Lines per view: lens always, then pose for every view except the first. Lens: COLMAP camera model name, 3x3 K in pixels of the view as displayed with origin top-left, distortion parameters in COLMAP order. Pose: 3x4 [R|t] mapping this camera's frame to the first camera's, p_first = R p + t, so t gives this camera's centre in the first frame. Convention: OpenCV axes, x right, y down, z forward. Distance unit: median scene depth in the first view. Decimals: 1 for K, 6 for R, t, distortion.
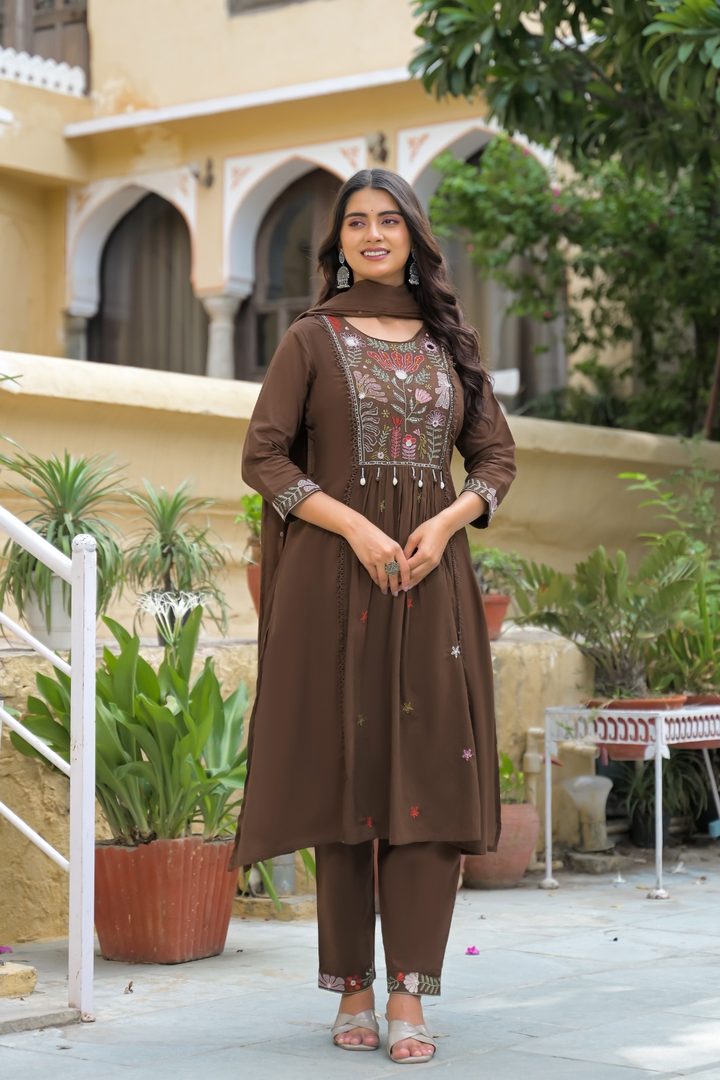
lens RADIAL K [[2341.9, 0, 360.0], [0, 2341.9, 540.0], [0, 0, 1]] dist [0.034744, -0.079669]
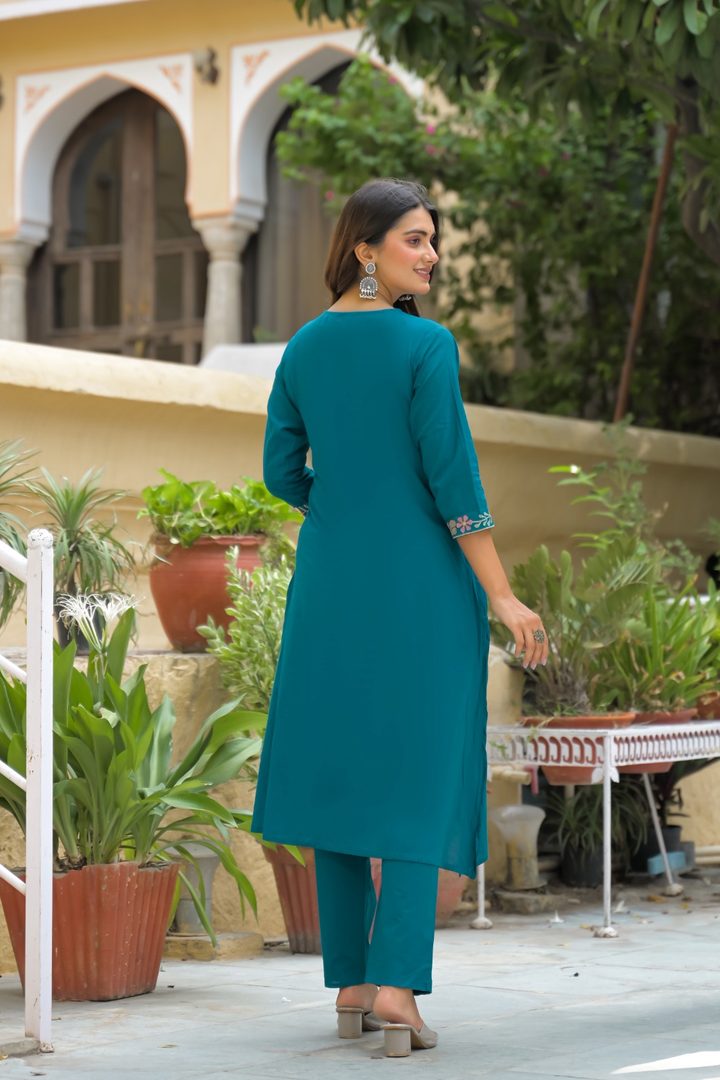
lens RADIAL K [[2971.1, 0, 362.1], [0, 2971.1, 566.6], [0, 0, 1]] dist [0.044746, -0.826084]
pose [[0.996352, 0.003561, 0.085267, -0.061873], [-0.004278, 0.999957, 0.008222, 0.001481], [-0.085234, -0.008557, 0.996324, -0.123944]]
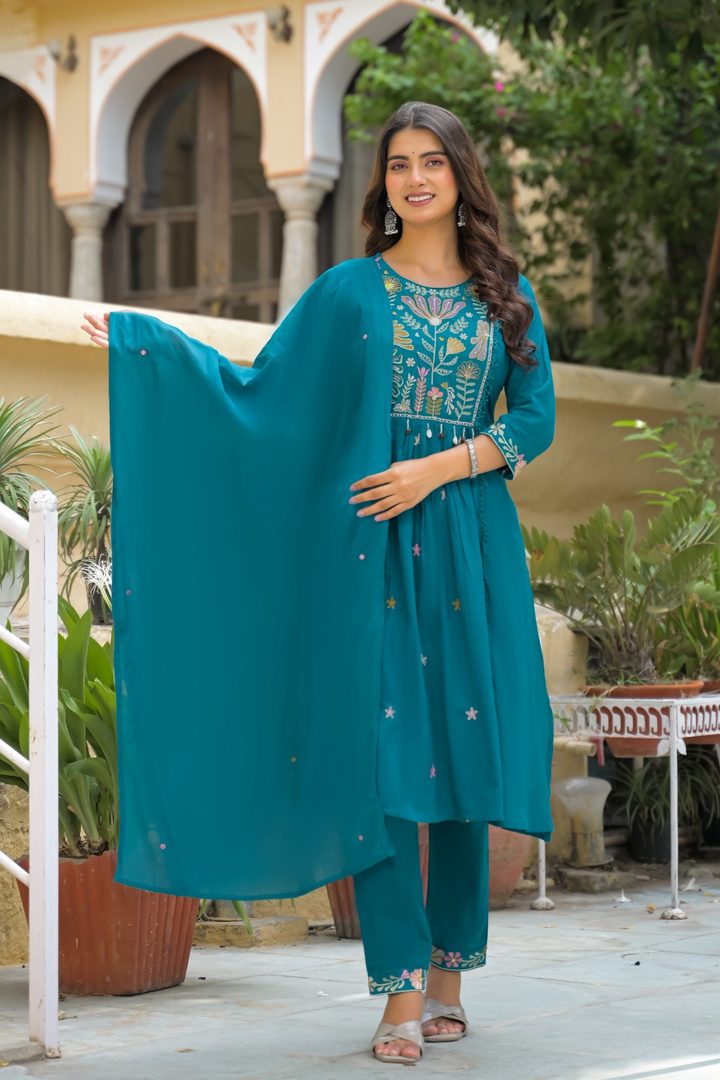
lens RADIAL K [[2907.8, 0, 360.4], [0, 2907.8, 511.8], [0, 0, 1]] dist [0.014822, -0.134803]
pose [[0.998724, -0.003143, 0.050409, -0.037762], [0.003007, 0.999992, 0.002773, 0.001796], [-0.050417, -0.002618, 0.998725, -0.046472]]
